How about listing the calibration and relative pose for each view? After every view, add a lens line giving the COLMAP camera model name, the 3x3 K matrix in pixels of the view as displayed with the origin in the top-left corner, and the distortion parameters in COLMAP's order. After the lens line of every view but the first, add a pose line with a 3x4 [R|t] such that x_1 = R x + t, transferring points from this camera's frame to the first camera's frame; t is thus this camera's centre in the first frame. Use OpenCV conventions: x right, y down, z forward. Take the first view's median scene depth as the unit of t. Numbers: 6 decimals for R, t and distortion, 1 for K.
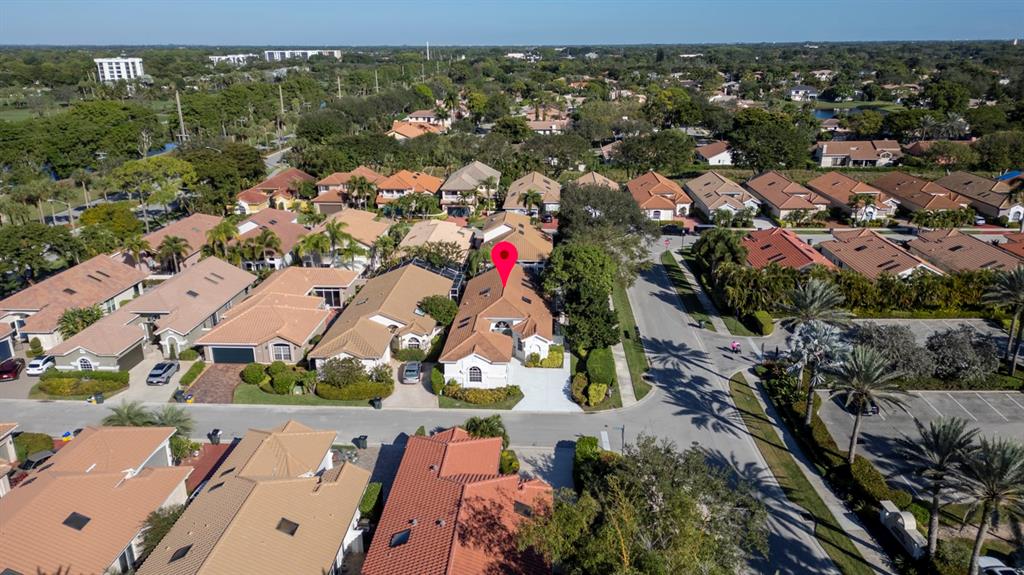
lens RADIAL K [[725.4, 0, 512.0], [0, 725.4, 287.5], [0, 0, 1]] dist [-0.000701, -0.000388]
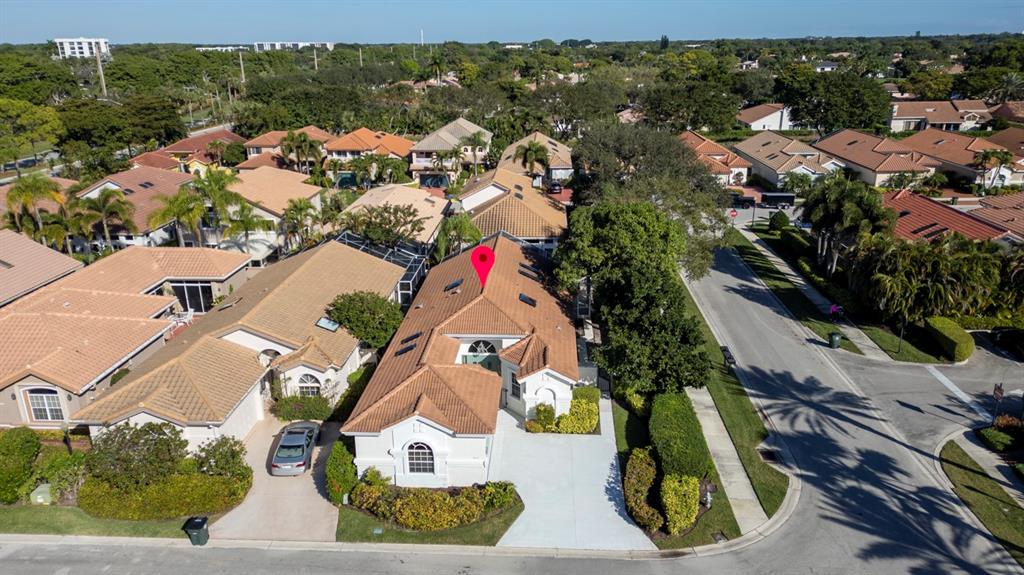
lens RADIAL K [[725.4, 0, 512.0], [0, 725.4, 287.5], [0, 0, 1]] dist [-0.000701, -0.000388]
pose [[0.999989, -0.004645, 0.000366, 0.007439], [0.004644, 0.999988, 0.001667, 0.006315], [-0.000373, -0.001665, 0.999999, 0.418209]]
